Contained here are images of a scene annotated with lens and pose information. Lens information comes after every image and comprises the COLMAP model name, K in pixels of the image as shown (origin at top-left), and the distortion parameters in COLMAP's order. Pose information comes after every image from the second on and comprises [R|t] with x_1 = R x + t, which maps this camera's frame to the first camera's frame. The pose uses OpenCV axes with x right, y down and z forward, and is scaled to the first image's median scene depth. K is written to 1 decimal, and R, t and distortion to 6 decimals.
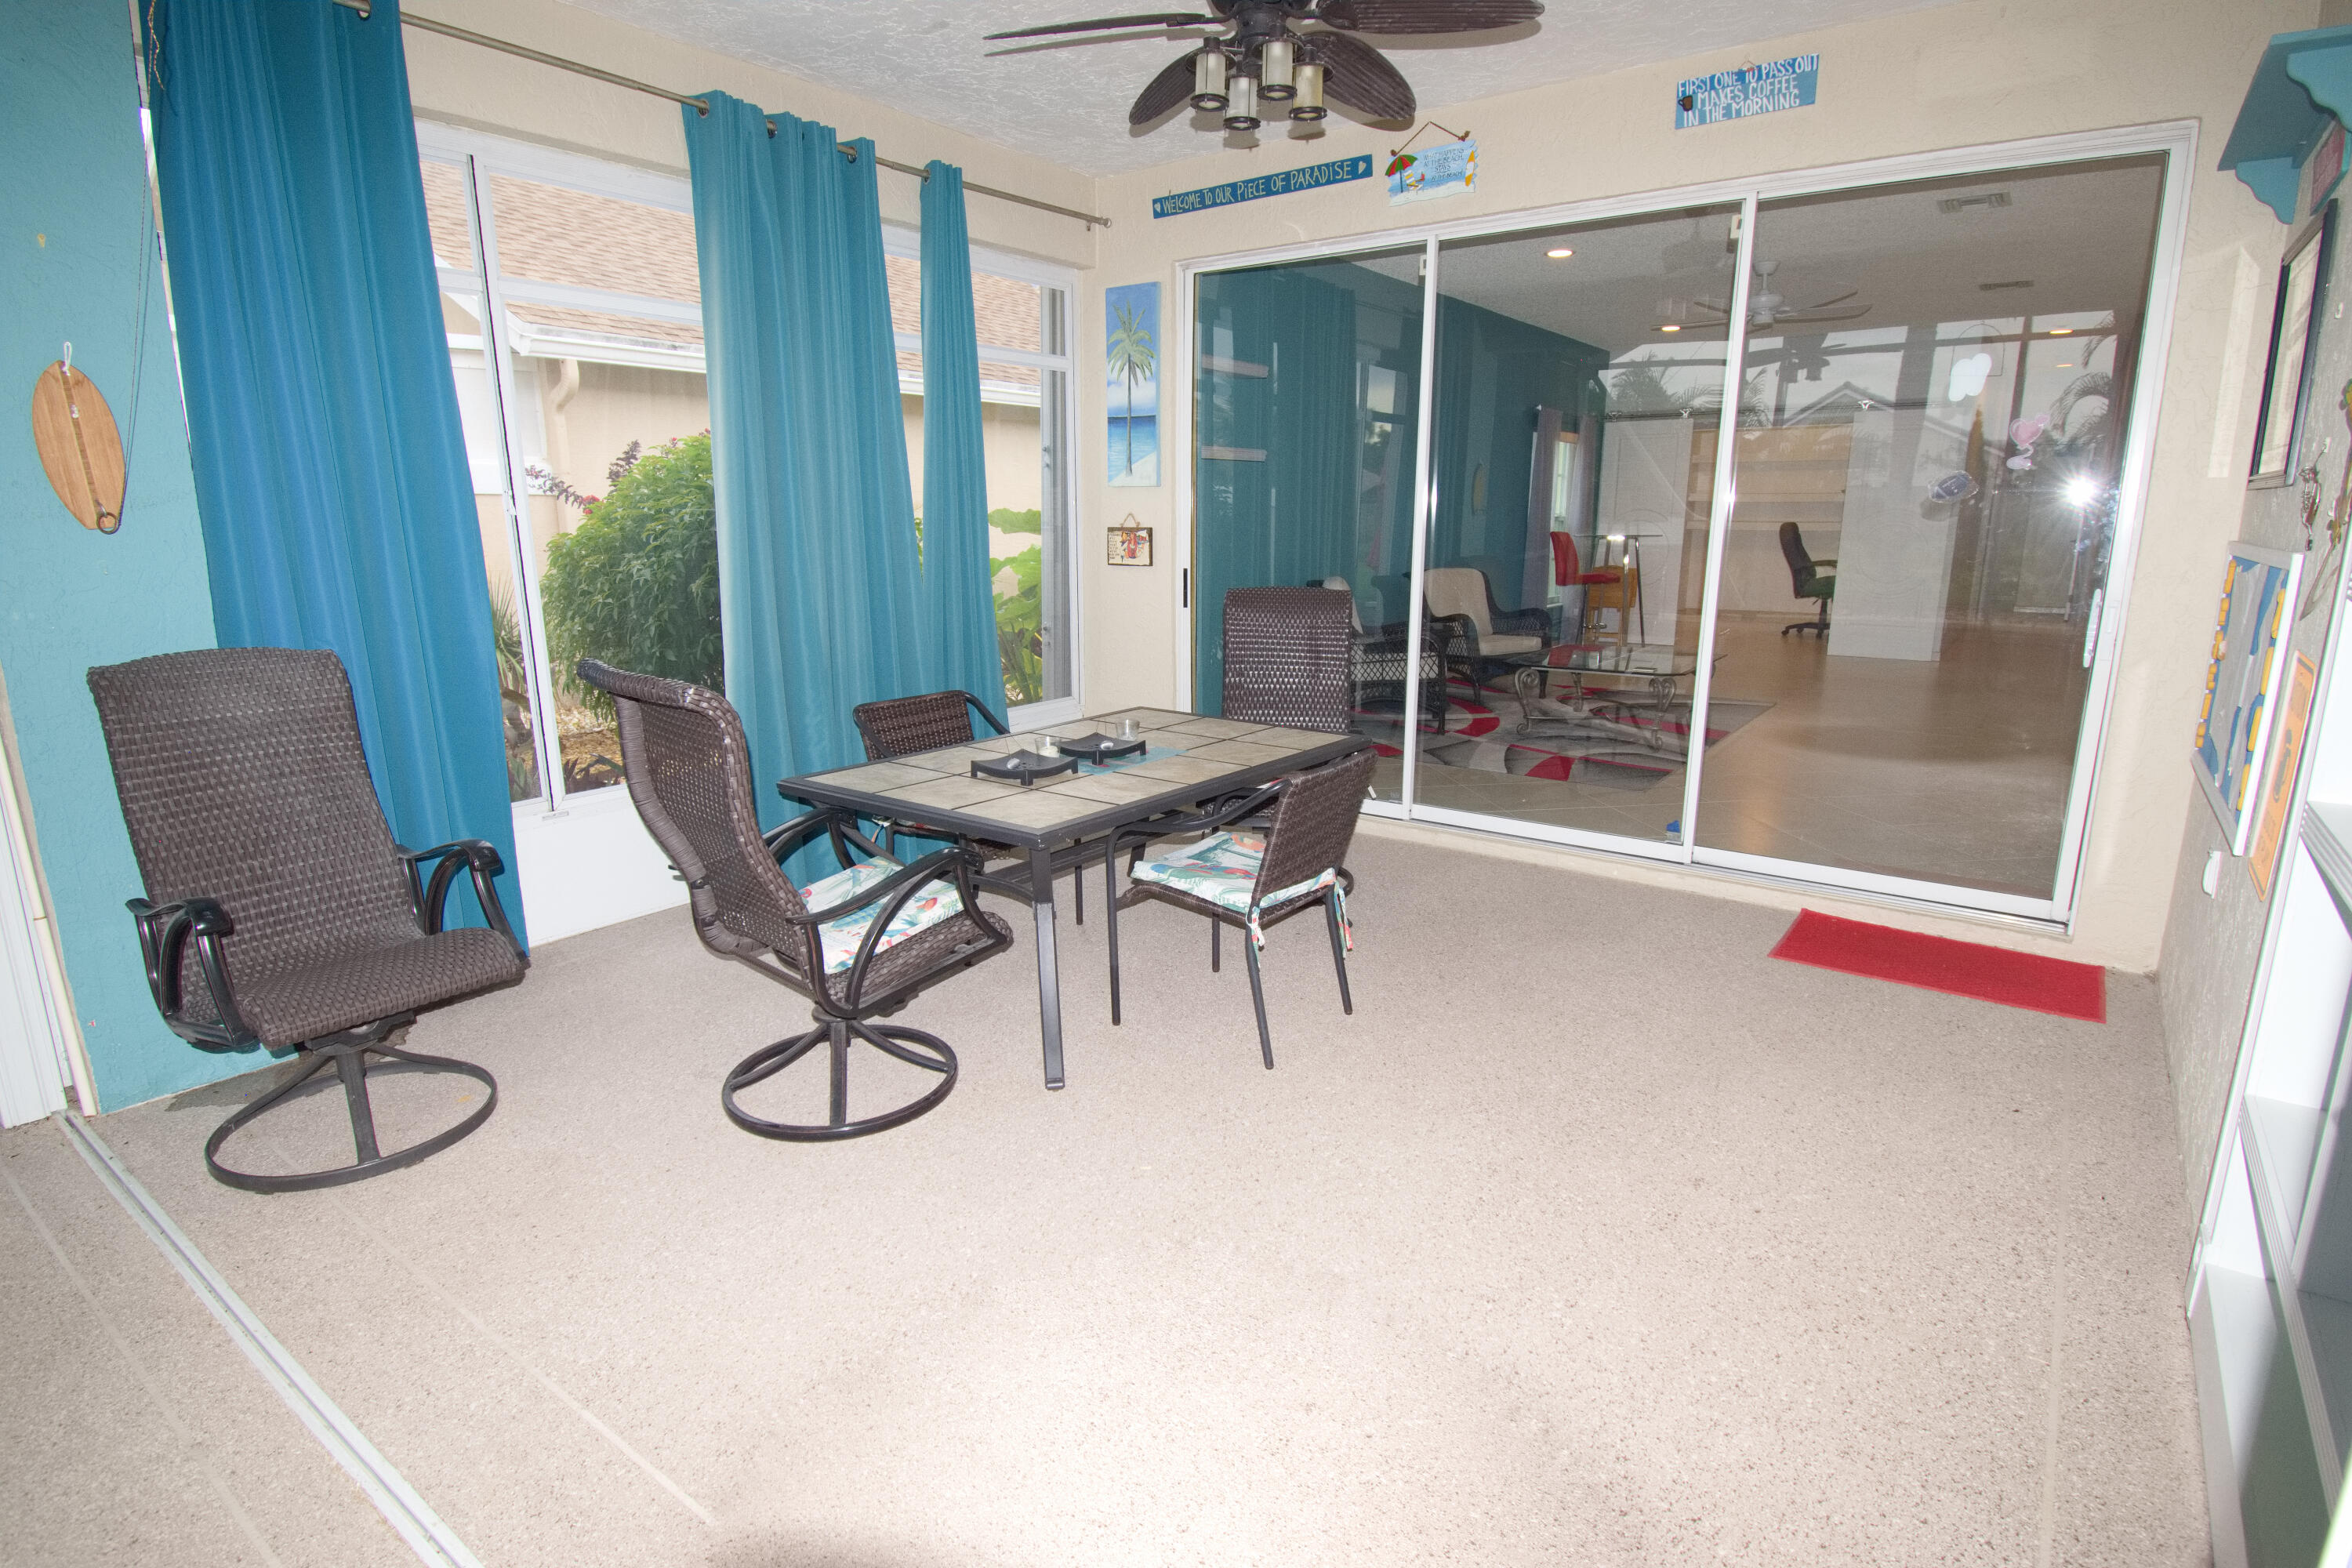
lens RADIAL K [[1188.4, 0, 1176.0], [0, 1188.4, 780.3], [0, 0, 1]] dist [0.013099, -0.024542]
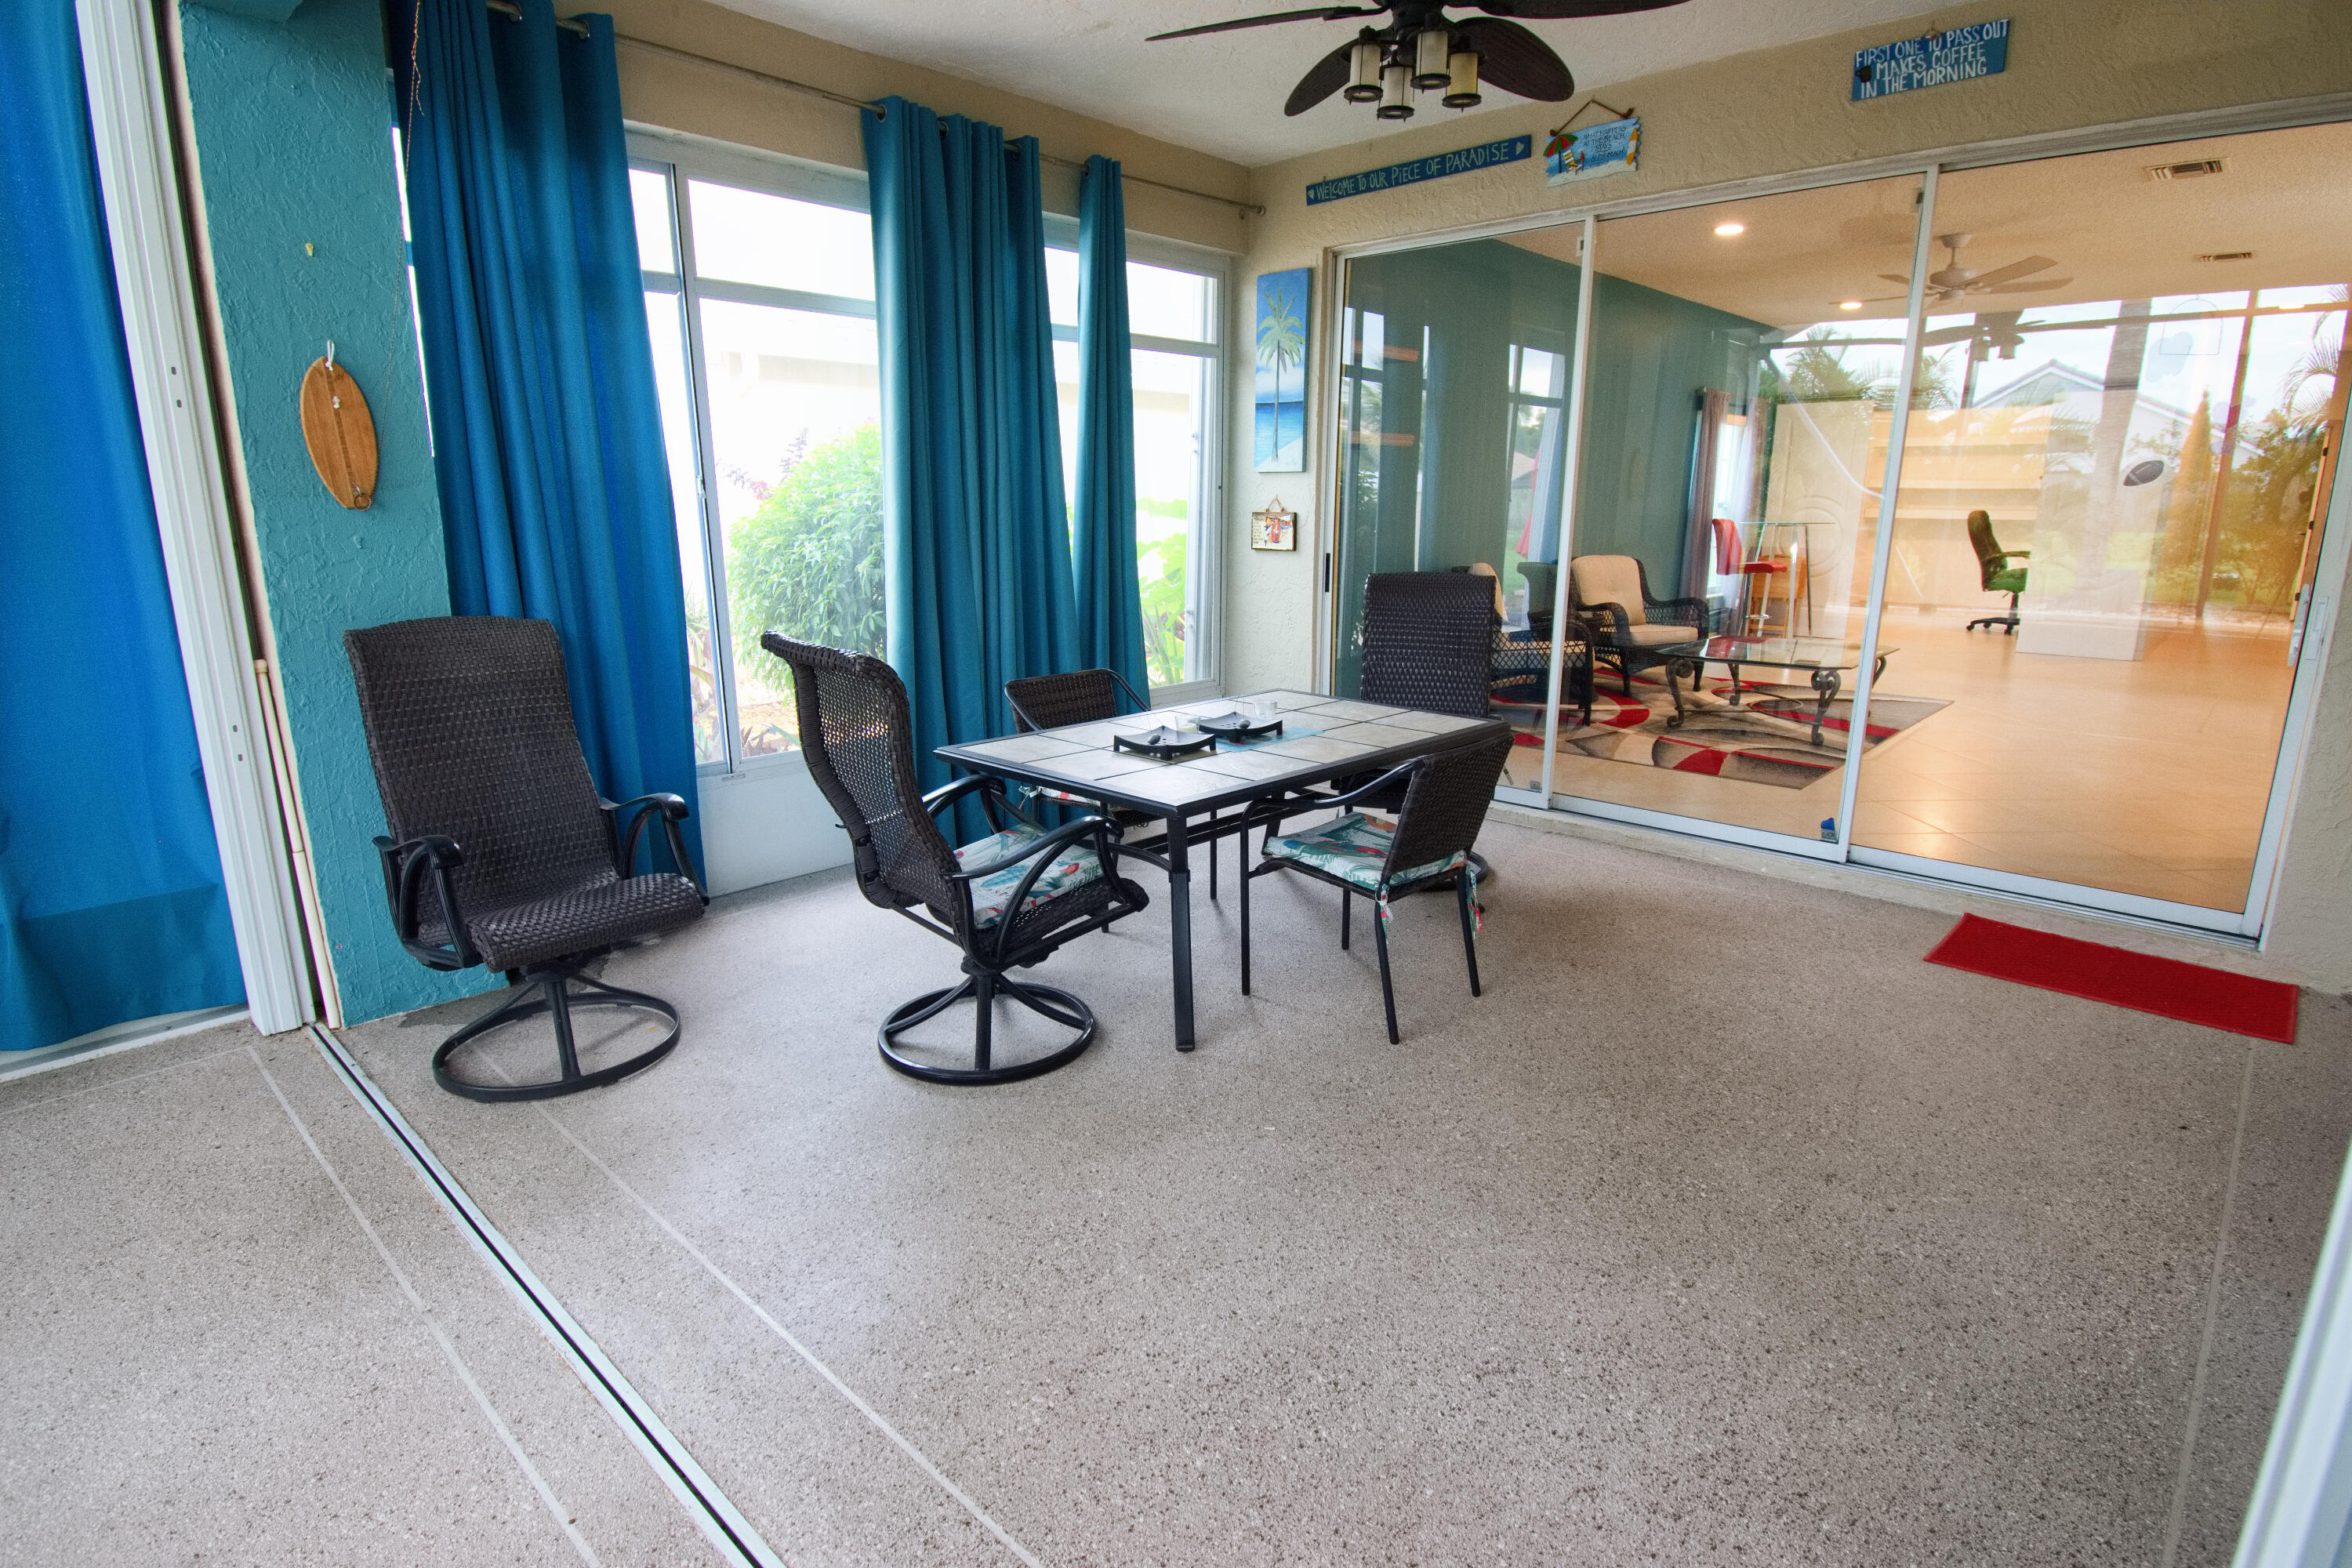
lens RADIAL K [[1188.4, 0, 1173.2], [0, 1188.4, 782.7], [0, 0, 1]] dist [0.013099, -0.024542]
pose [[0.992543, 0.030137, -0.118113, 0.004017], [-0.028582, 0.999481, 0.014841, 0.009553], [0.118499, -0.011355, 0.992889, -0.035134]]
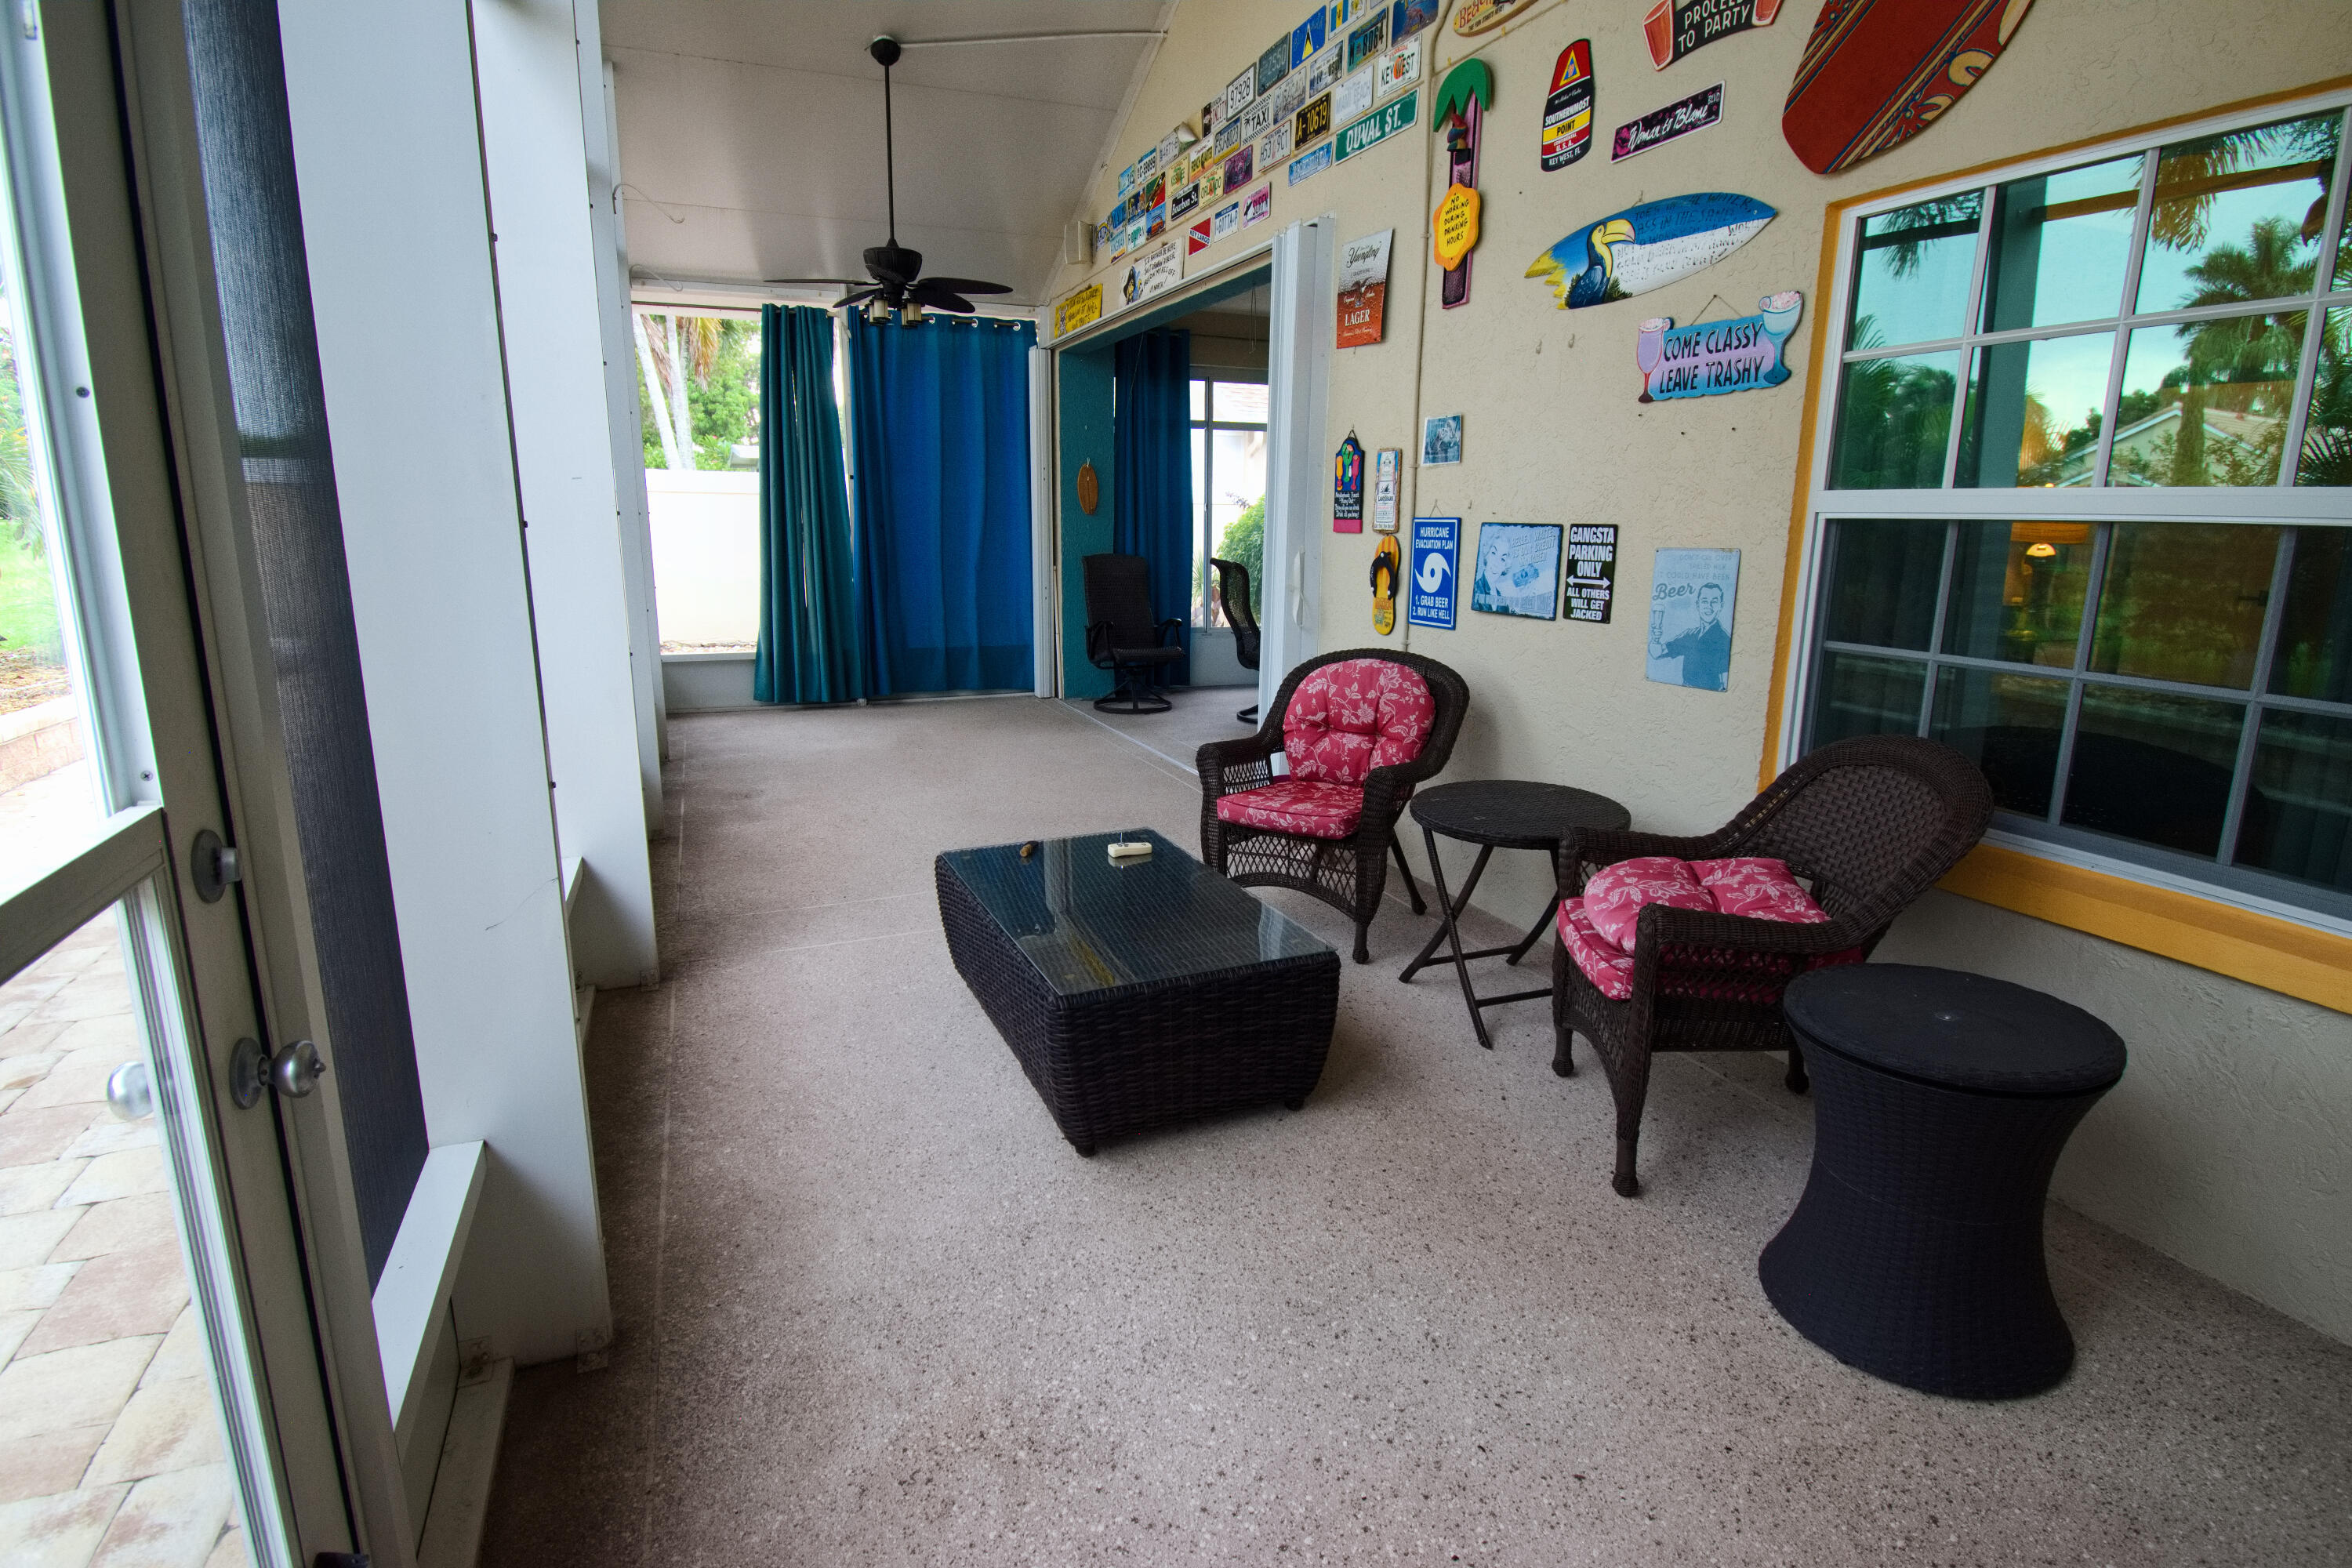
lens RADIAL K [[1188.4, 0, 1167.8], [0, 1188.4, 779.2], [0, 0, 1]] dist [0.013099, -0.024542]
pose [[0.847842, 0.115162, -0.517591, 1.045210], [-0.123914, 0.992134, 0.017768, 0.423250], [0.515566, 0.049072, 0.855443, -1.643067]]
